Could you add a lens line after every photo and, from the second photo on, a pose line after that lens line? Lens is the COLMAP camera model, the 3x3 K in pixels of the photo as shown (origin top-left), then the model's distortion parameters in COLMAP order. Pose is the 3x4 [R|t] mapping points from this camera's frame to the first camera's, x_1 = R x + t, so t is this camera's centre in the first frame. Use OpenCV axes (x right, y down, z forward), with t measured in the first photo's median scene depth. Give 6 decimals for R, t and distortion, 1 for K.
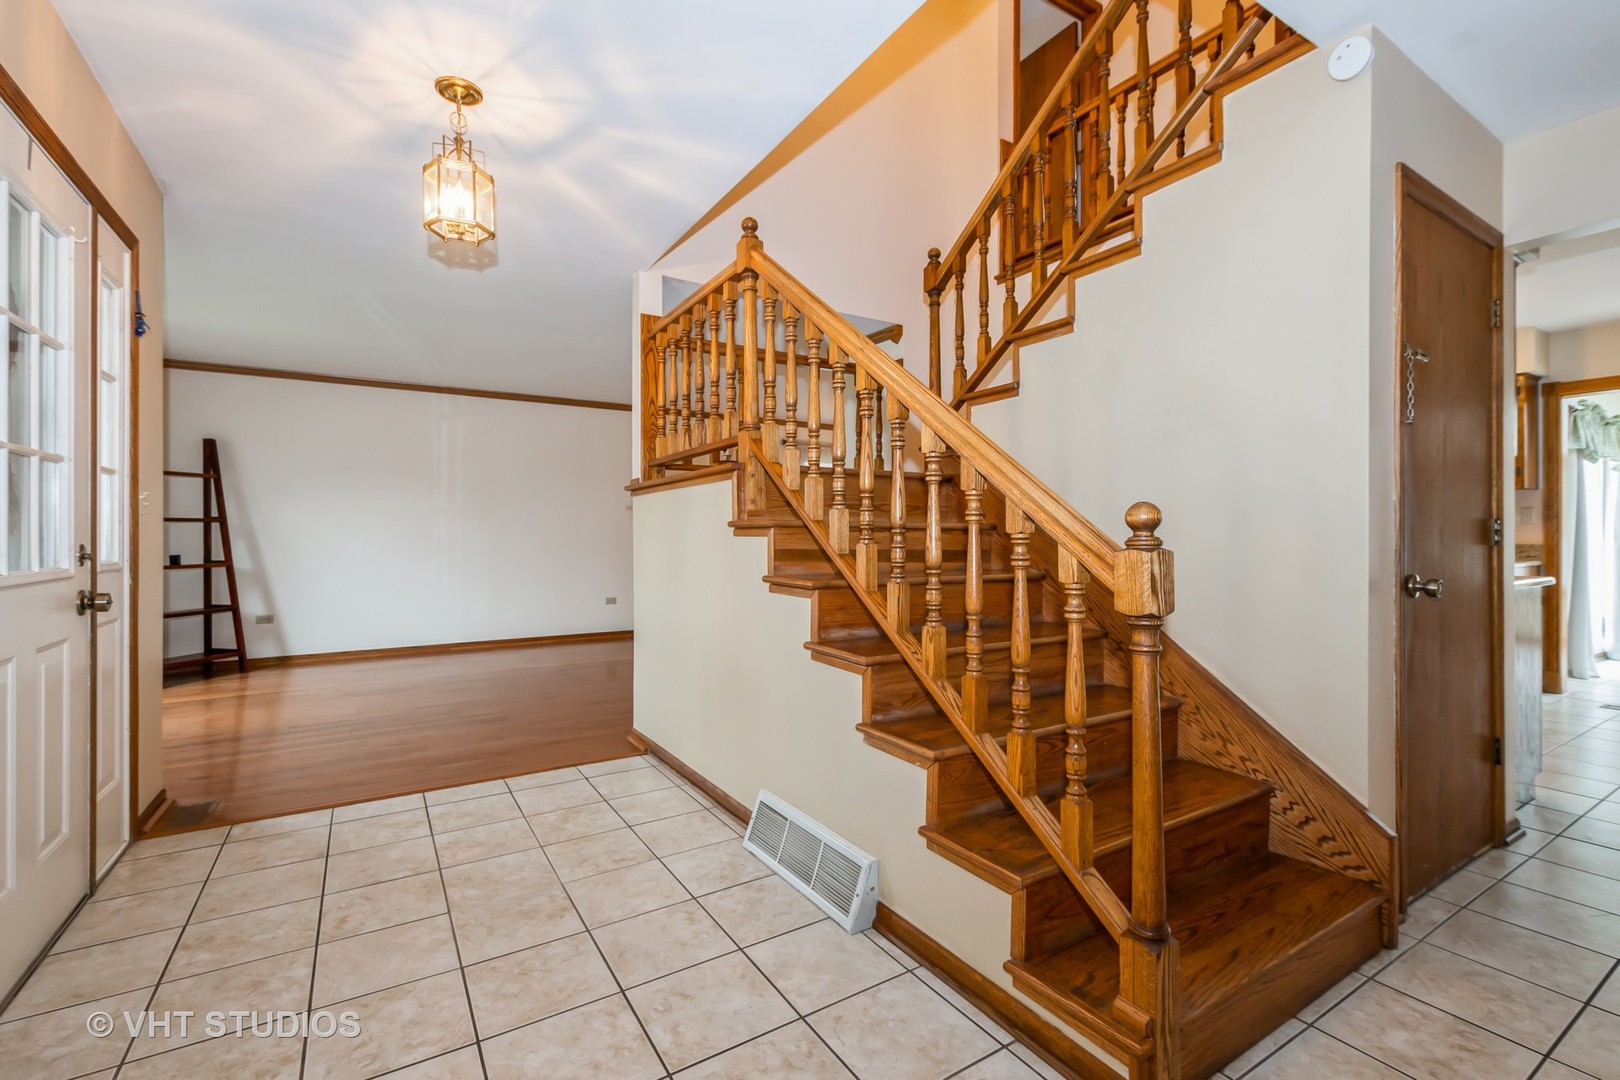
lens RADIAL K [[712.0, 0, 811.3], [0, 712.0, 536.9], [0, 0, 1]] dist [-0.000823, -0.000508]
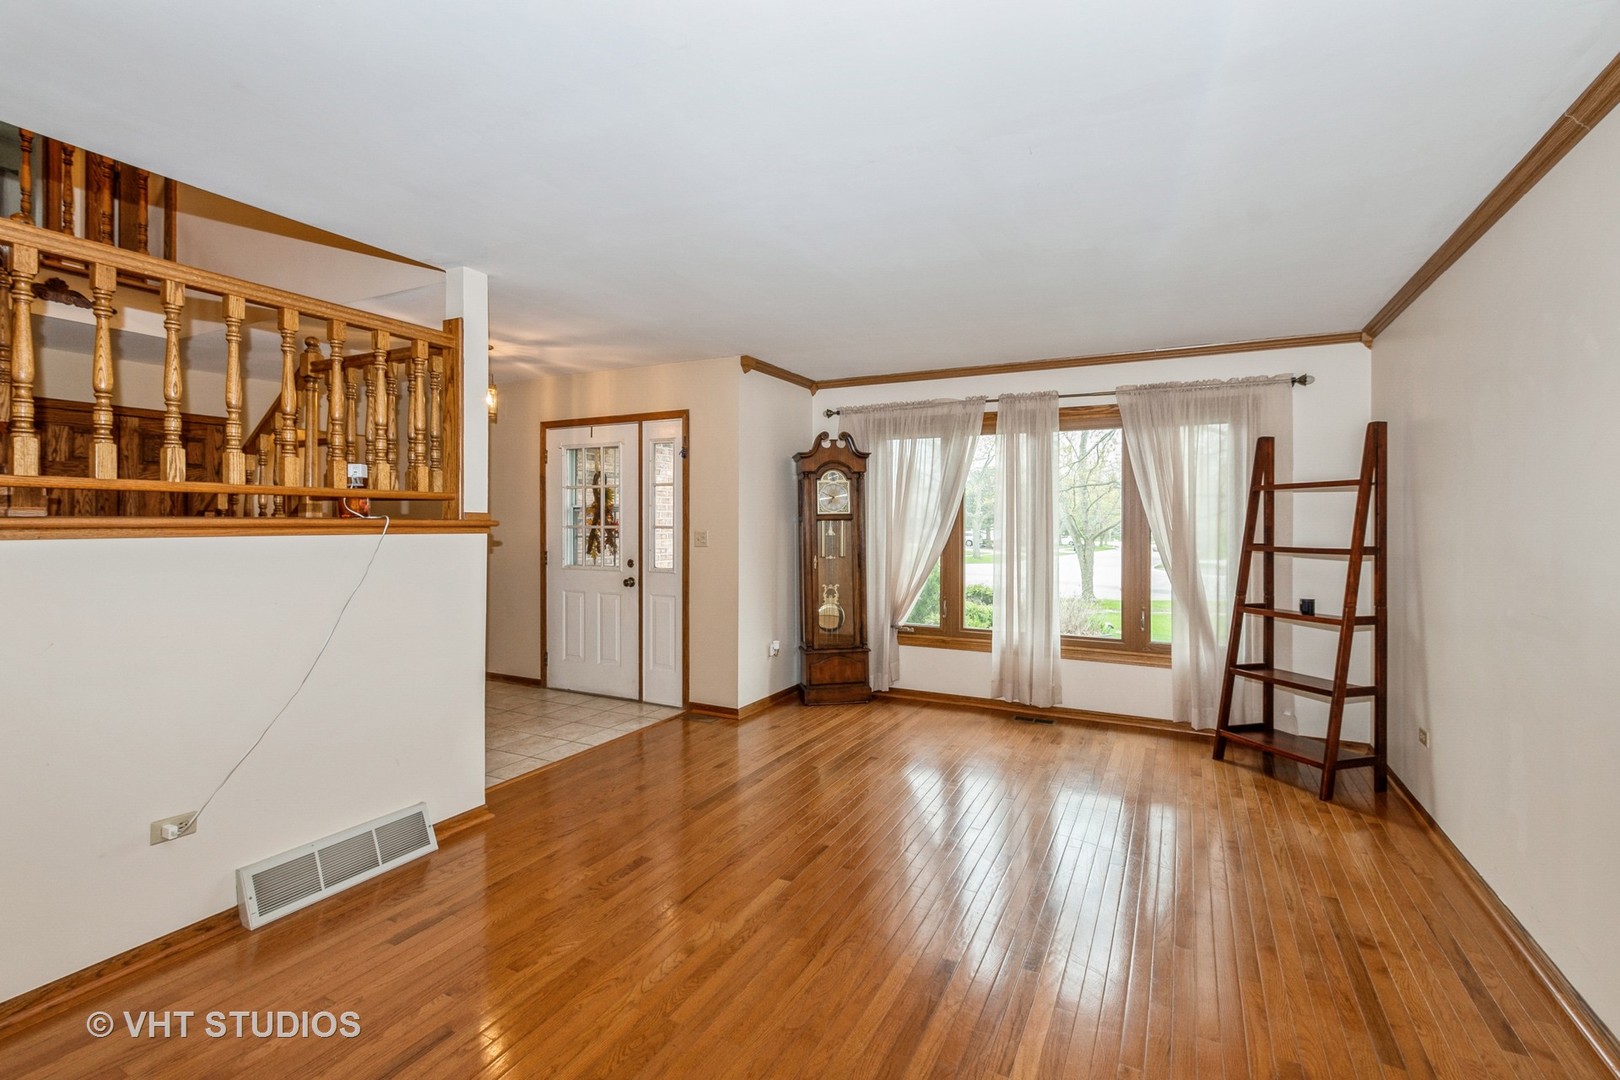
lens RADIAL K [[712.0, 0, 811.8], [0, 712.0, 526.1], [0, 0, 1]] dist [-0.000823, -0.000508]
pose [[-0.861428, 0.007012, -0.507831, -0.102983], [0.002101, 0.999945, 0.010243, -0.054088], [0.507875, 0.007757, -0.861396, 1.303850]]
